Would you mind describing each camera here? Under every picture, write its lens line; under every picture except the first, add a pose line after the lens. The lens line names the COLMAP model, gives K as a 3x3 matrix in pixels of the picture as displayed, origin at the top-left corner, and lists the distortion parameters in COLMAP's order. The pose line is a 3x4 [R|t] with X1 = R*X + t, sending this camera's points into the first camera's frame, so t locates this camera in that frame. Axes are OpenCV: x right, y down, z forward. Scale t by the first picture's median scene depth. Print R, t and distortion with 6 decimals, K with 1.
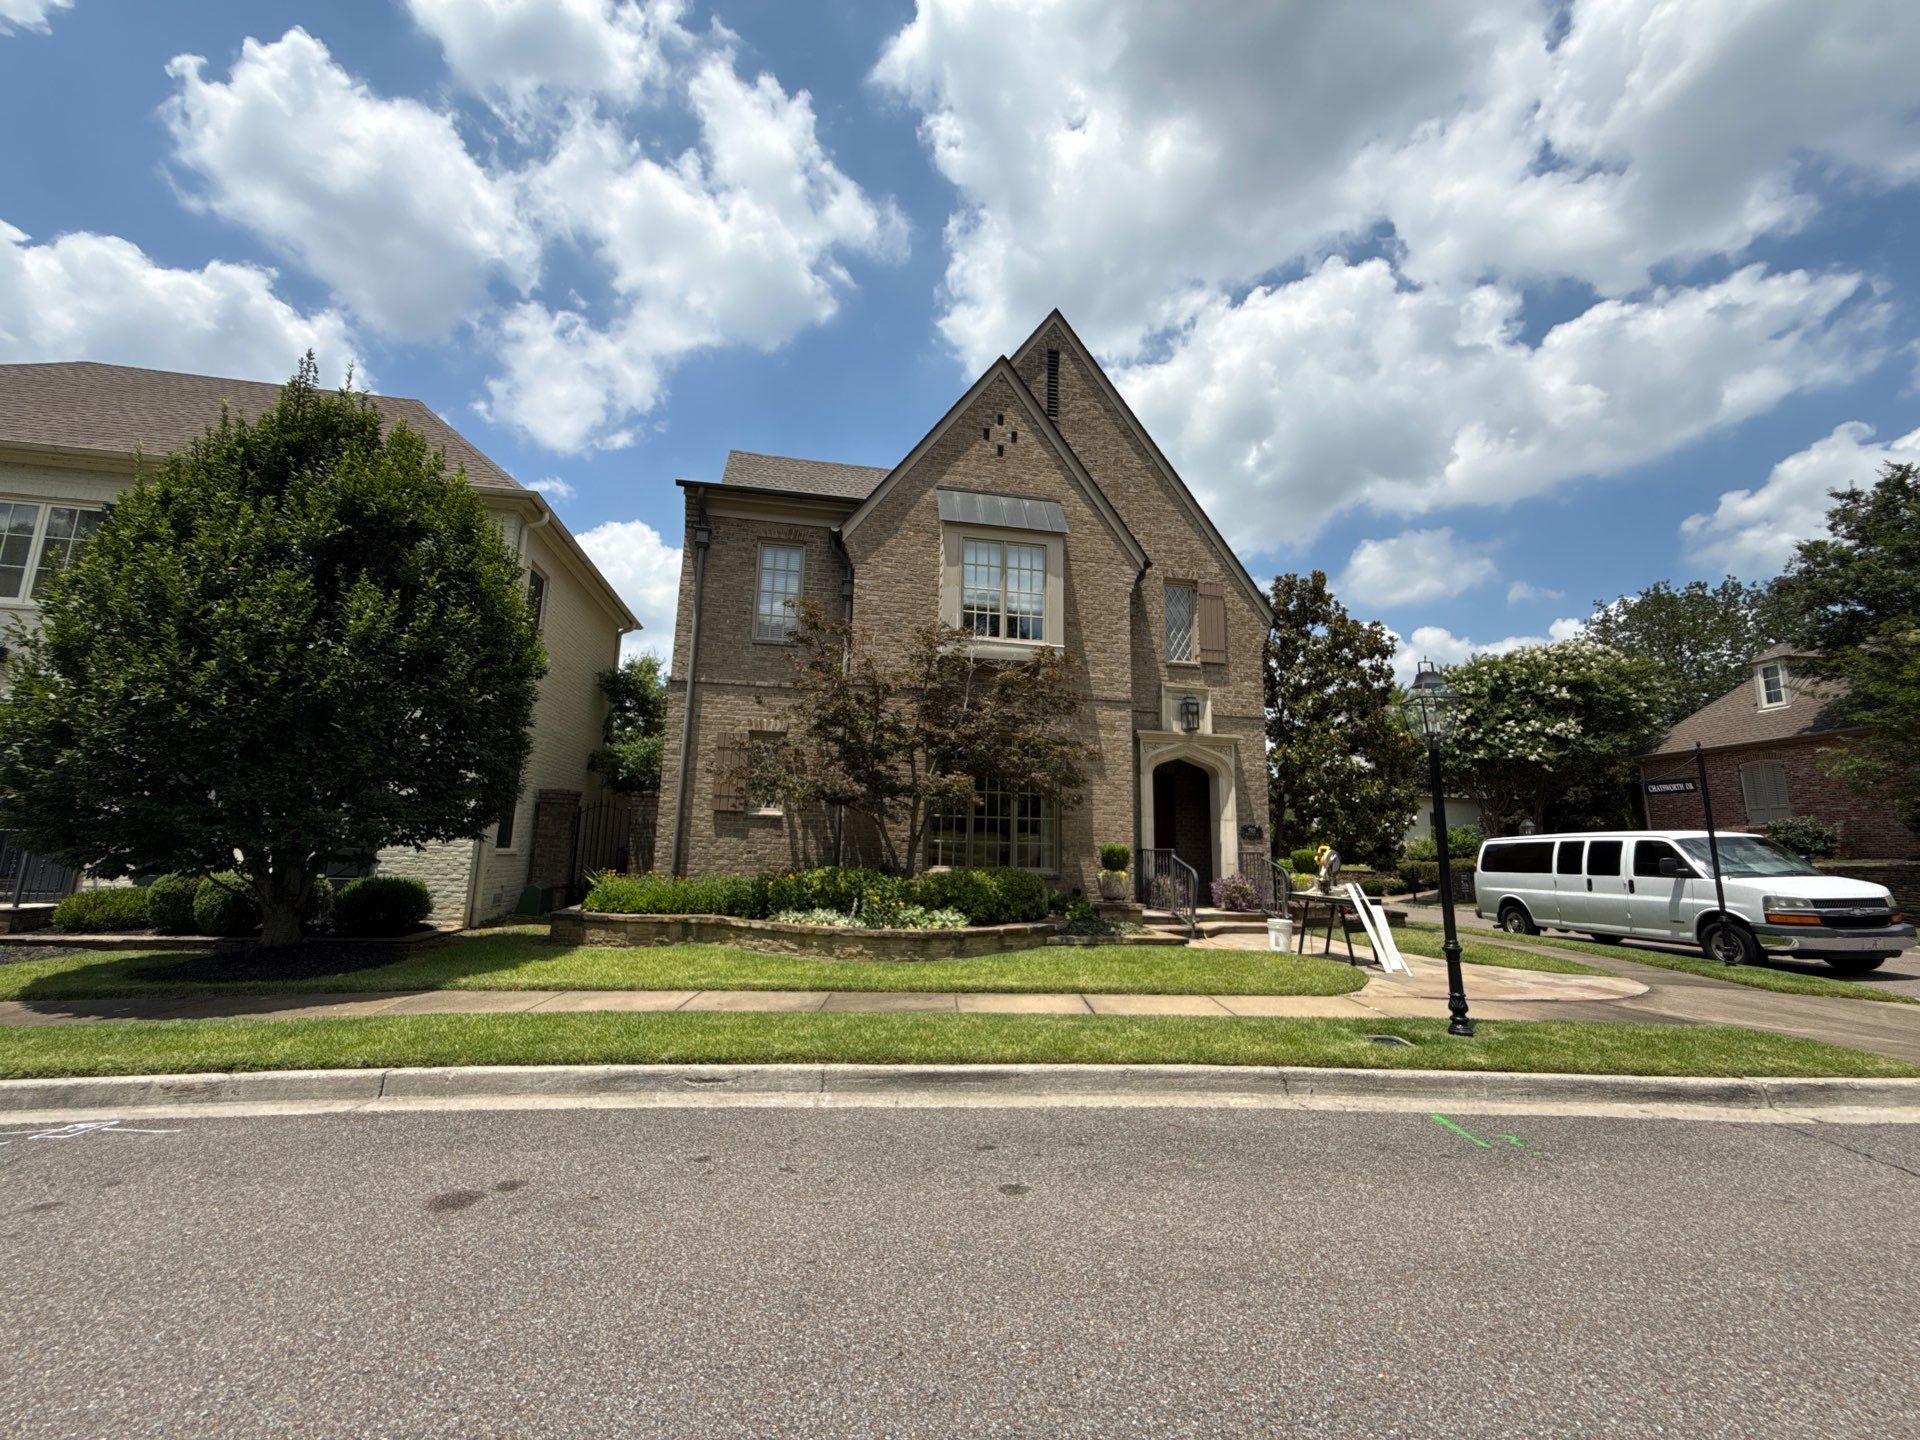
lens RADIAL K [[761.4, 0, 960.0], [0, 761.4, 720.0], [0, 0, 1]] dist [-0.001053, 0.000220]
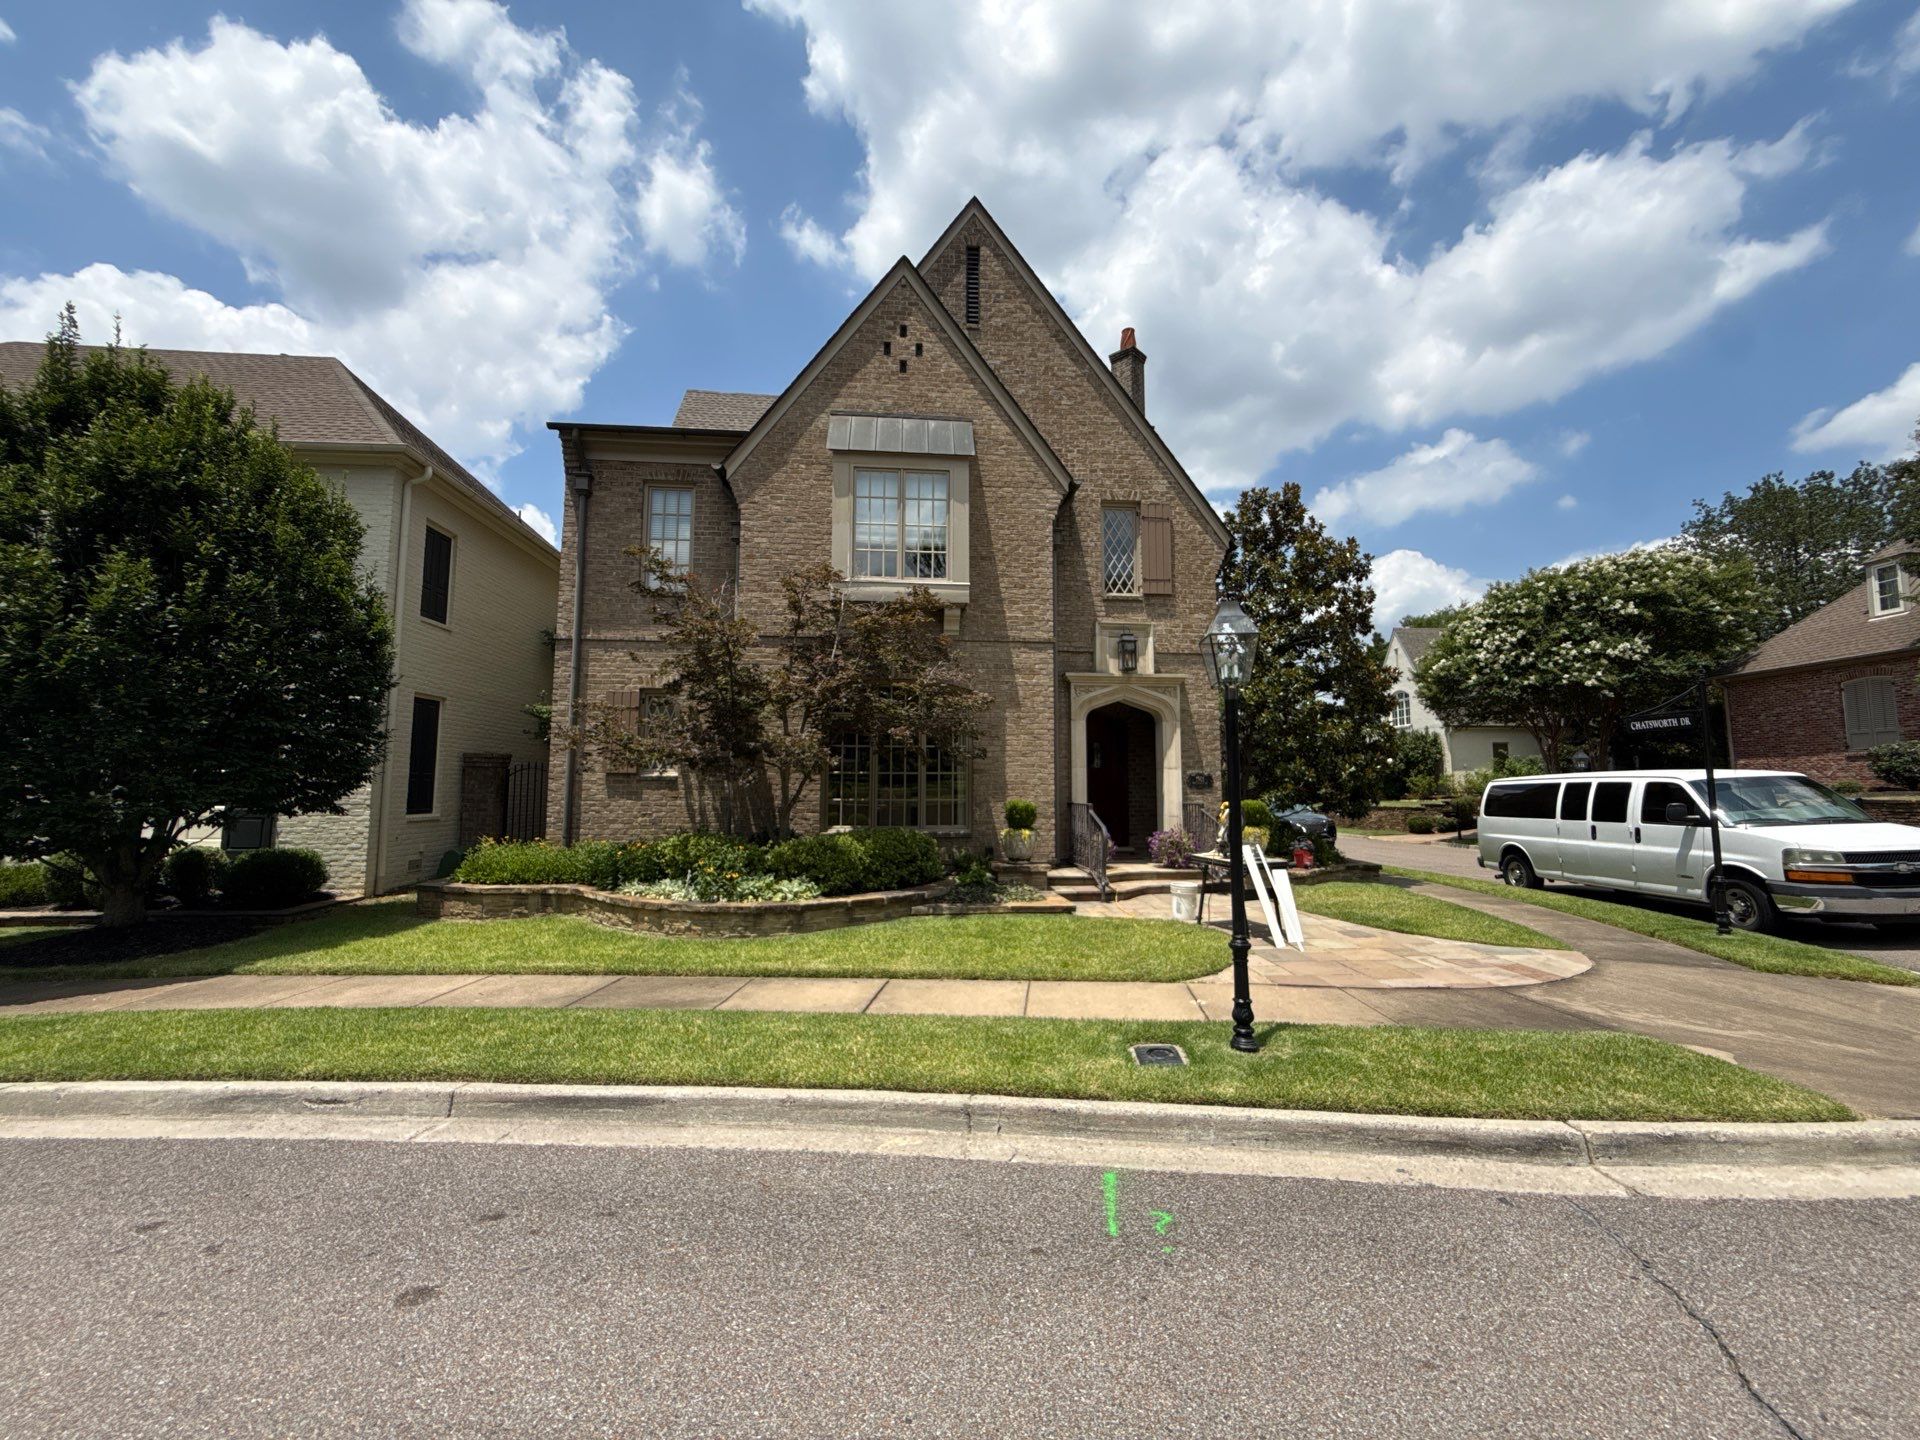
lens RADIAL K [[761.4, 0, 960.0], [0, 761.4, 720.0], [0, 0, 1]] dist [-0.001053, 0.000220]
pose [[0.995376, -0.029099, -0.091543, 0.201985], [0.036280, 0.996310, 0.077789, -0.006213], [0.088942, -0.080750, 0.992758, 0.086914]]
